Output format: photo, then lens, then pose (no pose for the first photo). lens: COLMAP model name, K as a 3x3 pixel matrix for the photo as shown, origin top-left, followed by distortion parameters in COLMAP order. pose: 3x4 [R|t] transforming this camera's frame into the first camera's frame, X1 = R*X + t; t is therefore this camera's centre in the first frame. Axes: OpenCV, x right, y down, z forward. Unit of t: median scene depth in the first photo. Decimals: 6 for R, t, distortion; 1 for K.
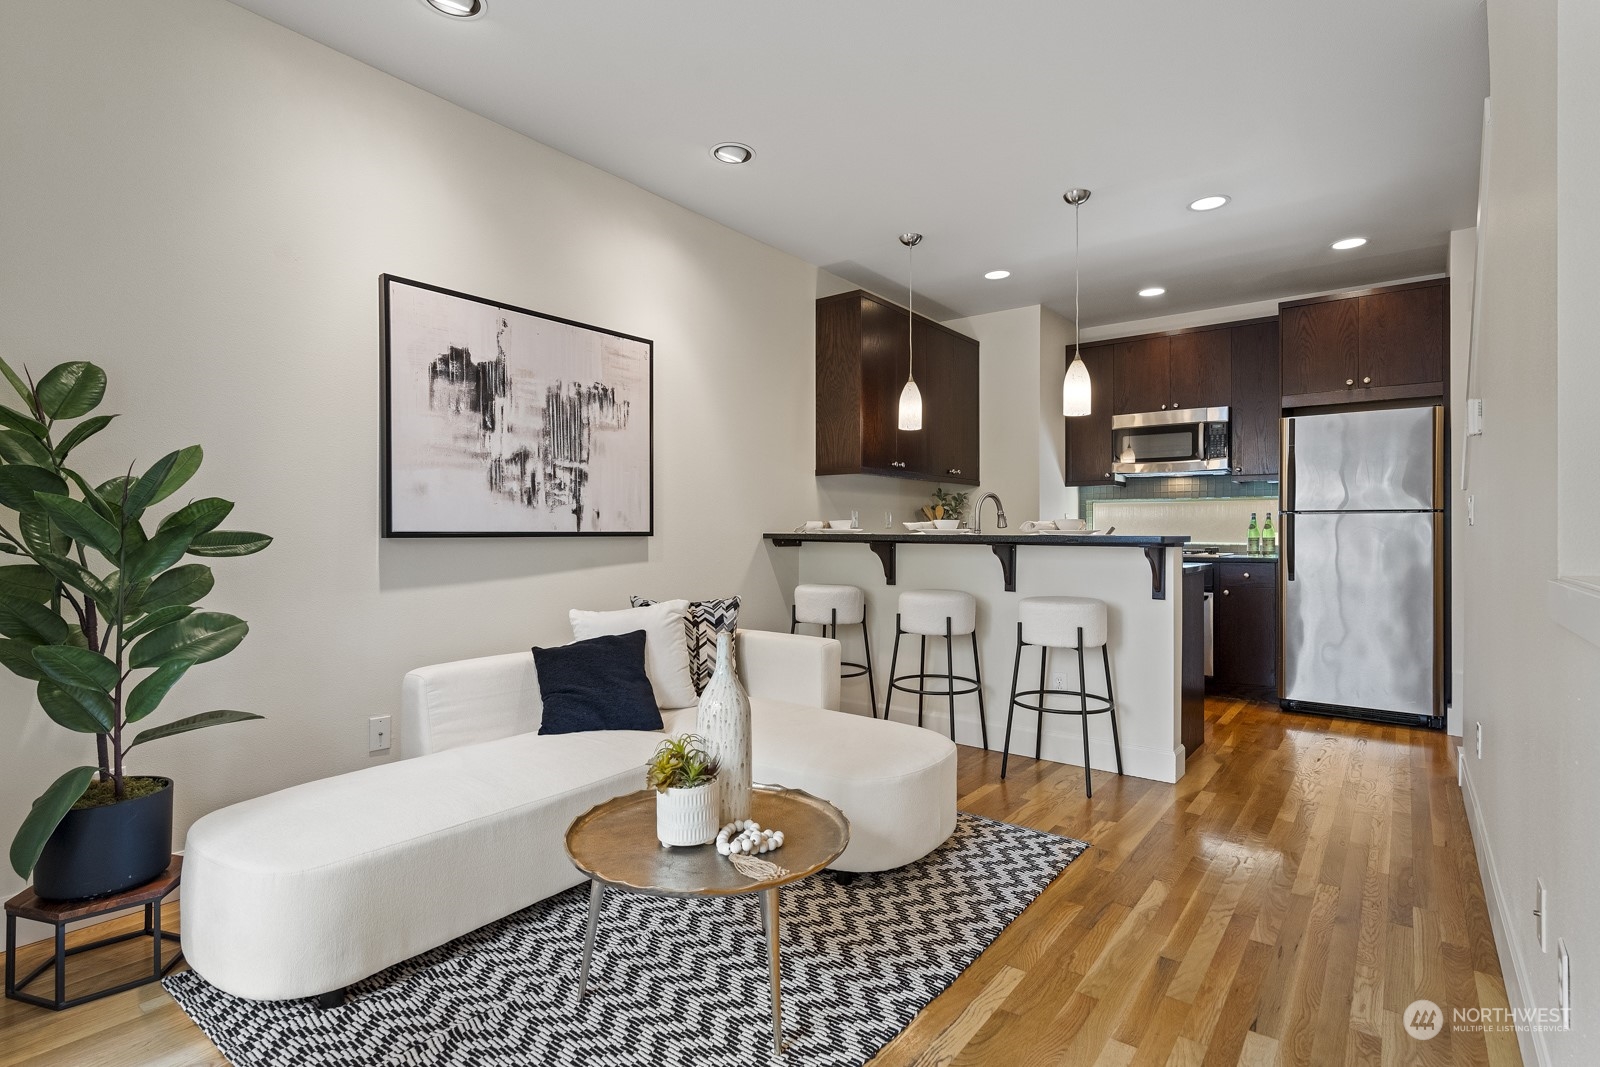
lens RADIAL K [[770.6, 0, 807.1], [0, 770.6, 535.7], [0, 0, 1]] dist [-0.002314, 0.000783]
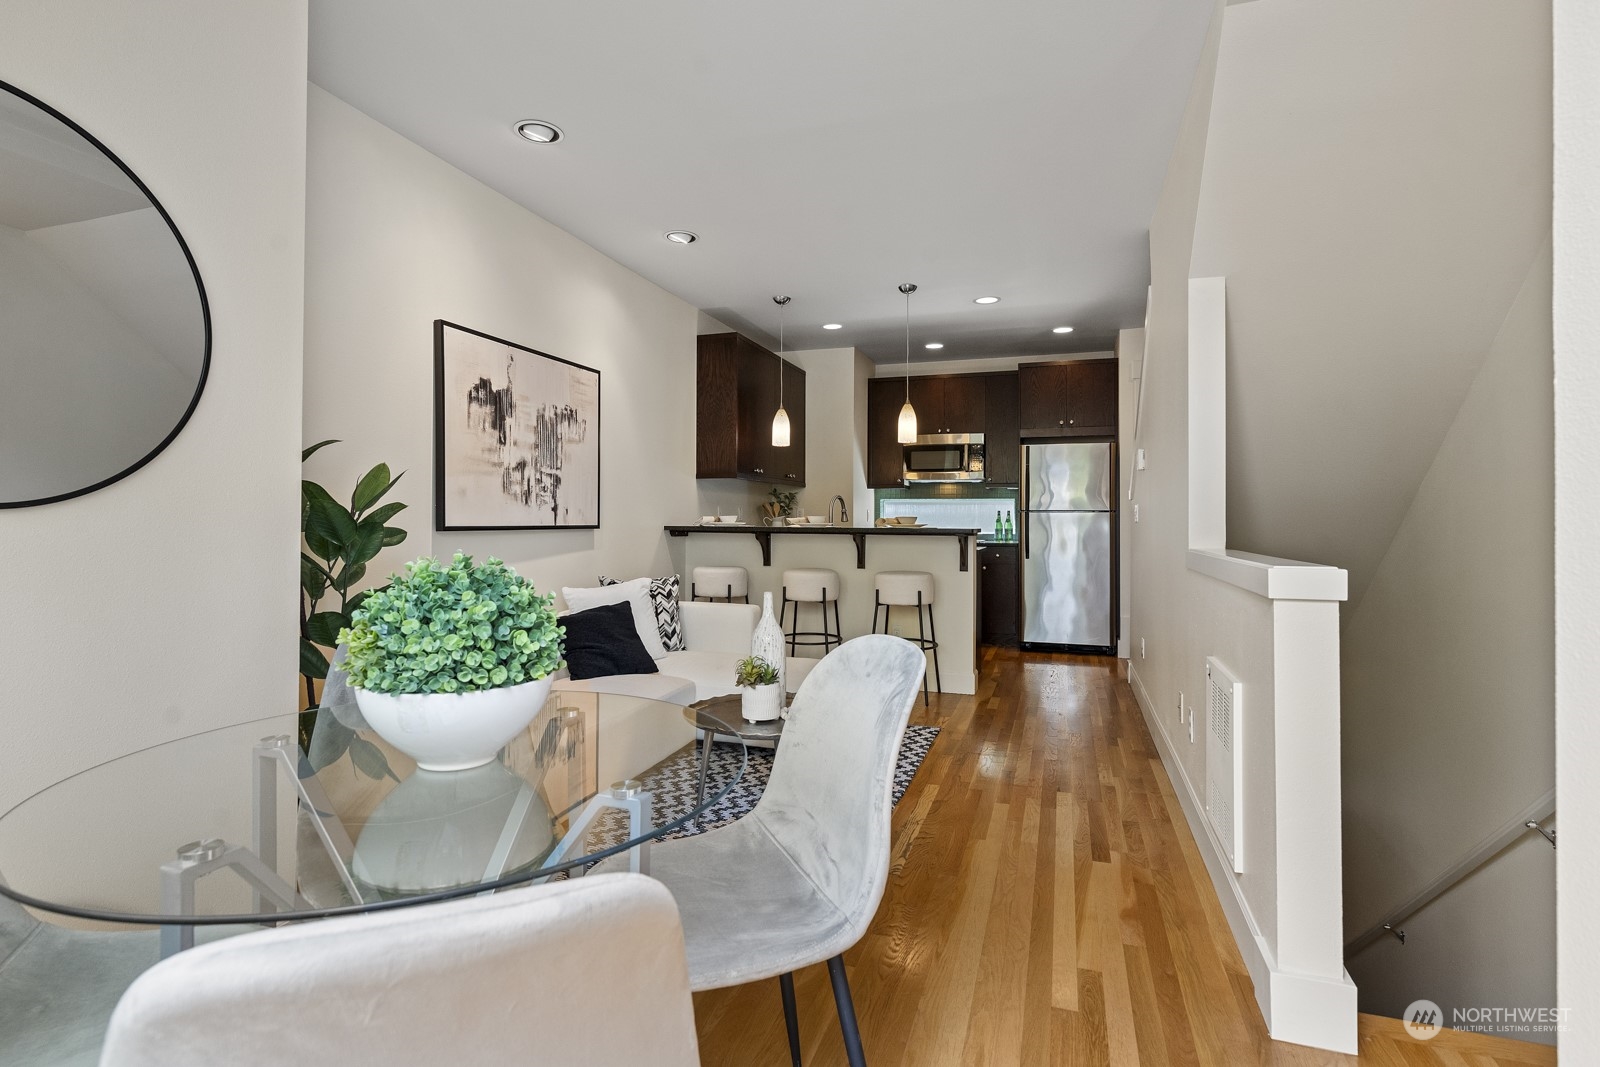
lens RADIAL K [[770.6, 0, 805.1], [0, 770.6, 520.1], [0, 0, 1]] dist [-0.002314, 0.000783]
pose [[0.943918, 0.002043, 0.330175, -0.328662], [0.000293, 0.999975, -0.007026, -0.005162], [-0.330181, 0.006729, 0.943894, -0.302839]]
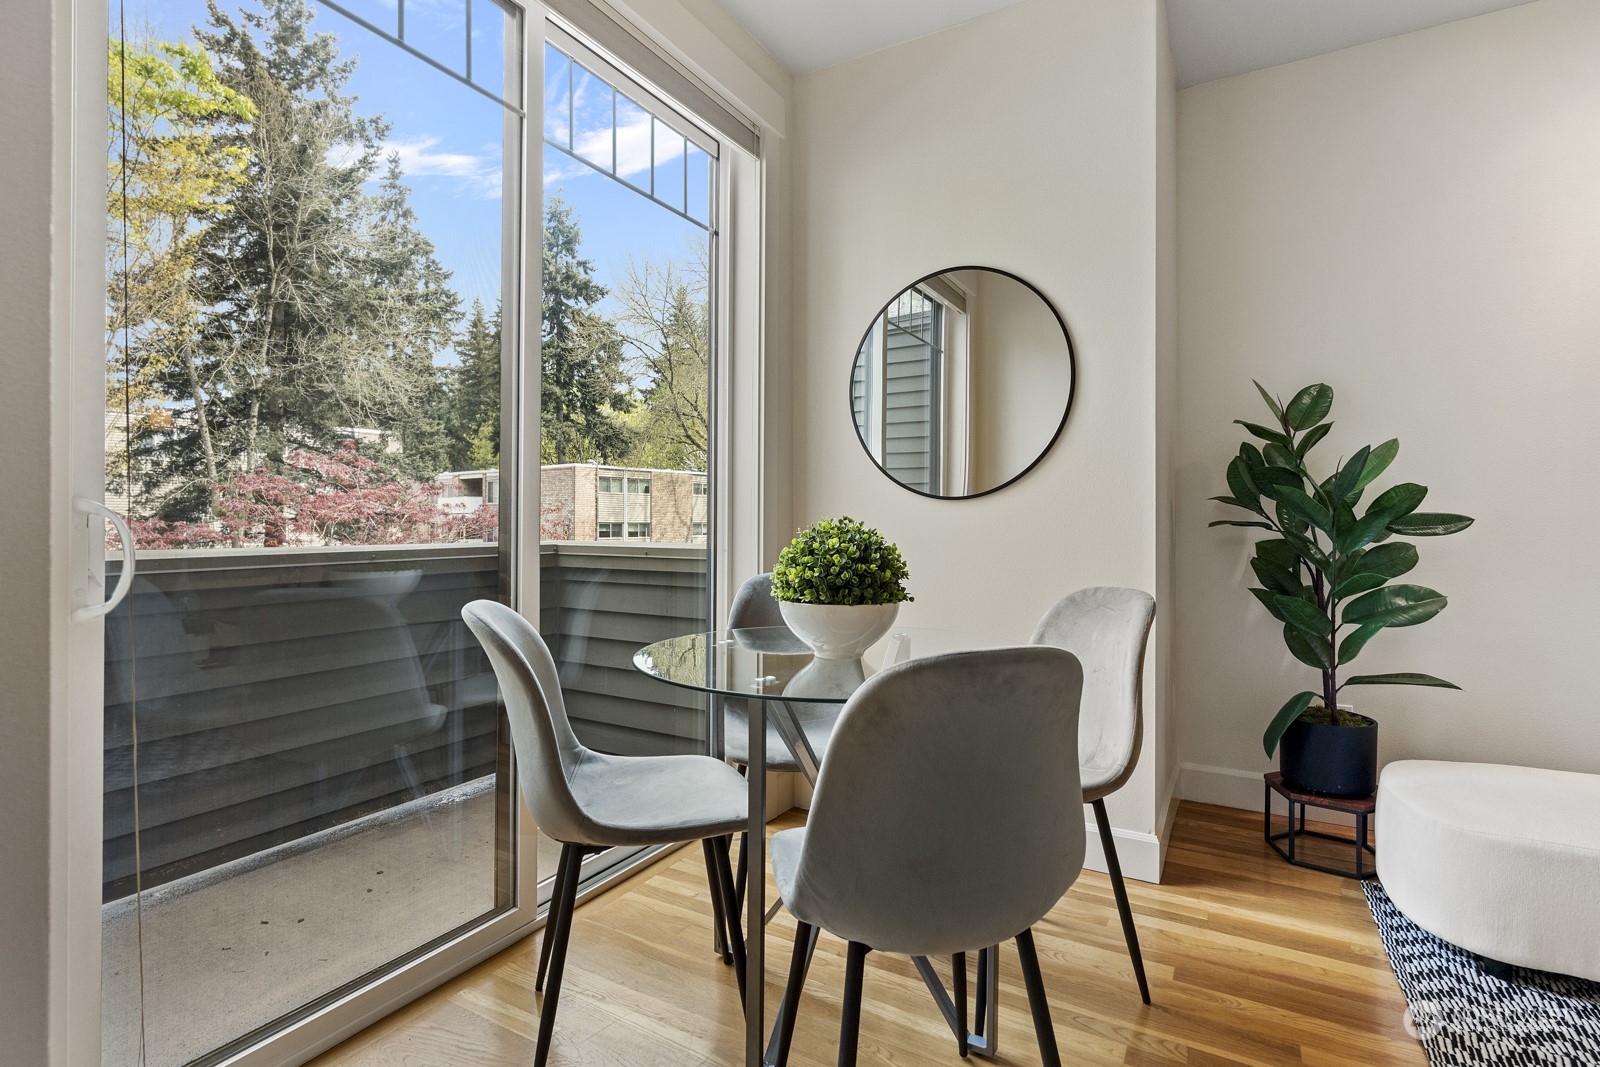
lens RADIAL K [[770.6, 0, 802.9], [0, 770.6, 527.3], [0, 0, 1]] dist [-0.002314, 0.000783]
pose [[0.146117, 0.005559, -0.989252, 0.134586], [-0.004333, 0.999978, 0.004979, 0.008293], [0.989258, 0.003559, 0.146138, -0.031635]]
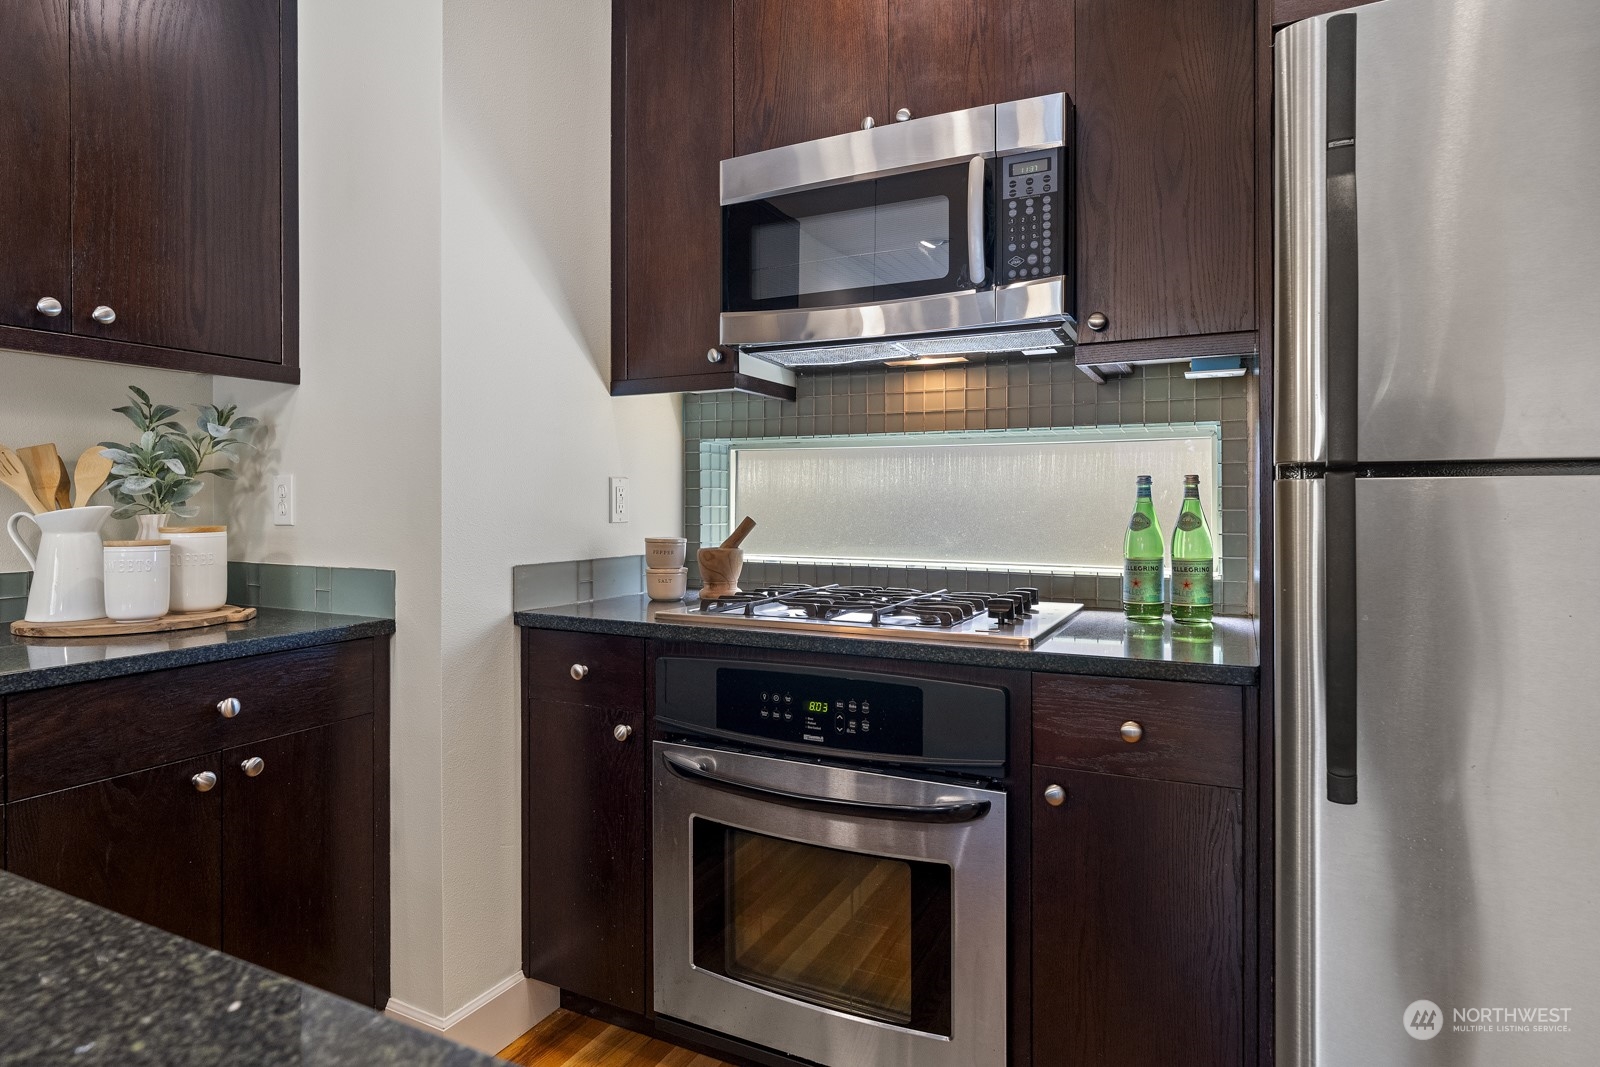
lens RADIAL K [[874.2, 0, 800.7], [0, 874.2, 507.6], [0, 0, 1]] dist [-0.004822, 0.002419]
pose [[0.982261, -0.002891, 0.187499, 0.619286], [0.003058, 0.999995, -0.000599, -0.027852], [-0.187496, 0.001162, 0.982265, 1.112871]]
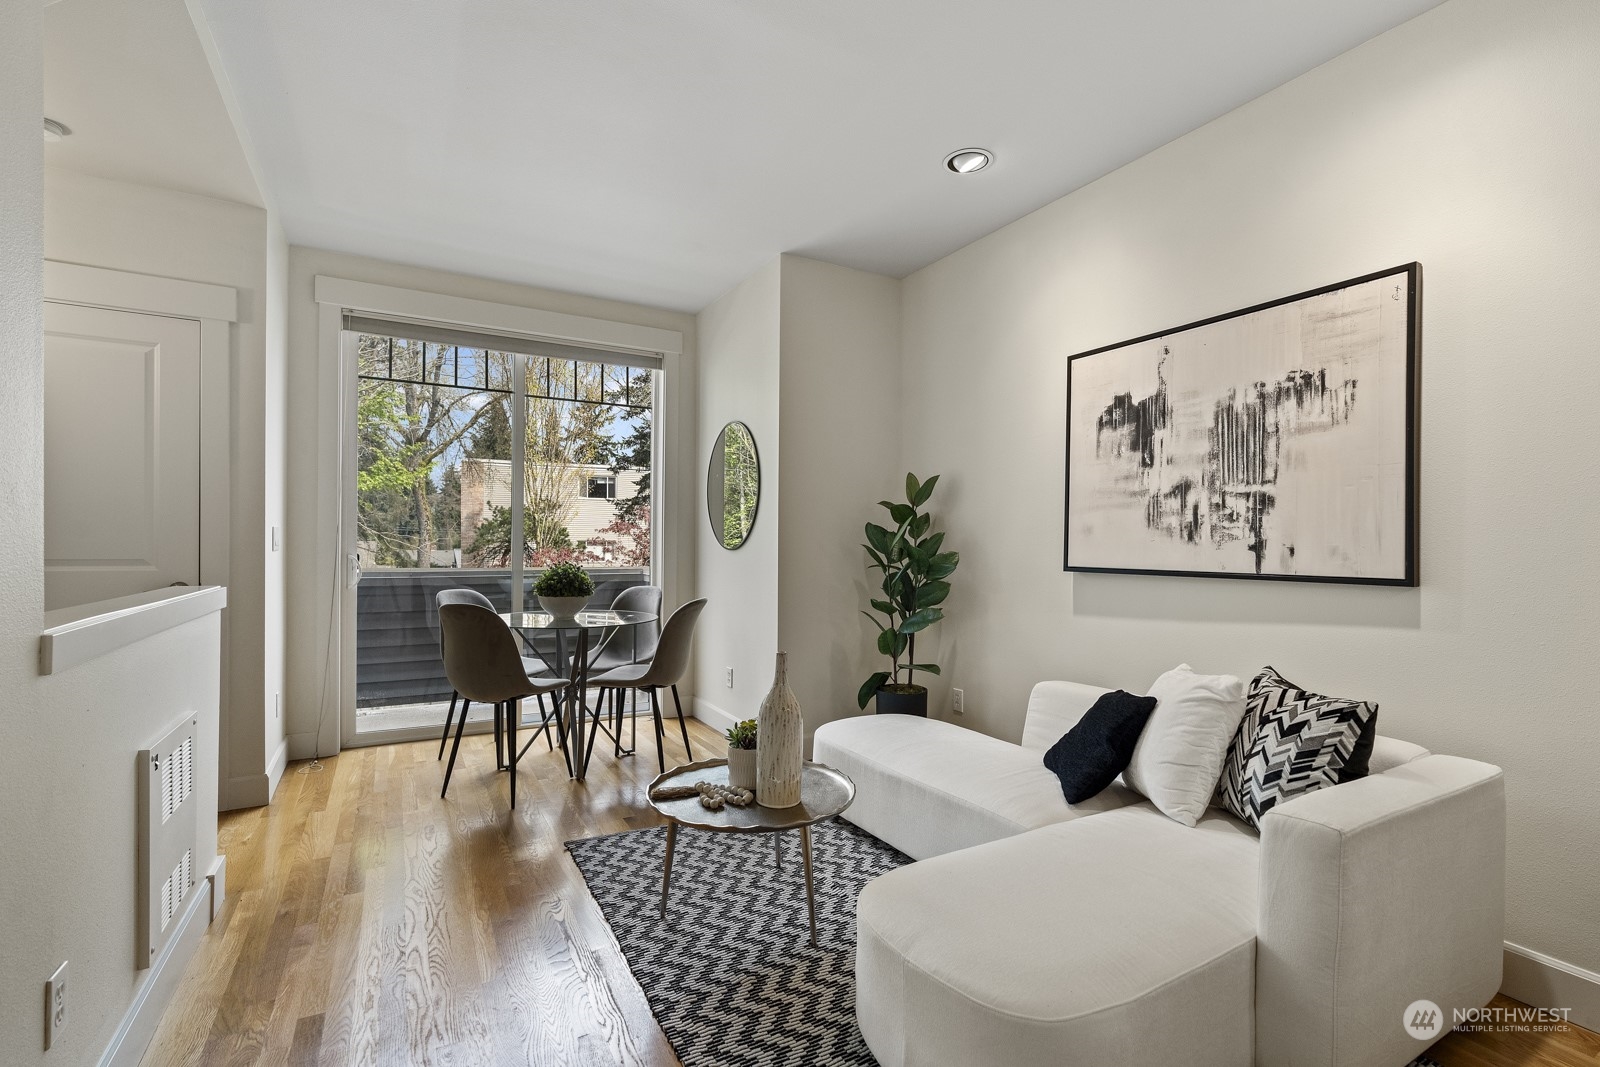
lens RADIAL K [[731.9, 0, 800.2], [0, 731.9, 550.0], [0, 0, 1]] dist [-0.002942, 0.000376]
pose [[-0.390421, 0.002092, -0.920634, 0.566079], [-0.014136, 0.999866, 0.008267, -0.028804], [0.920528, 0.016242, -0.390339, 0.868087]]
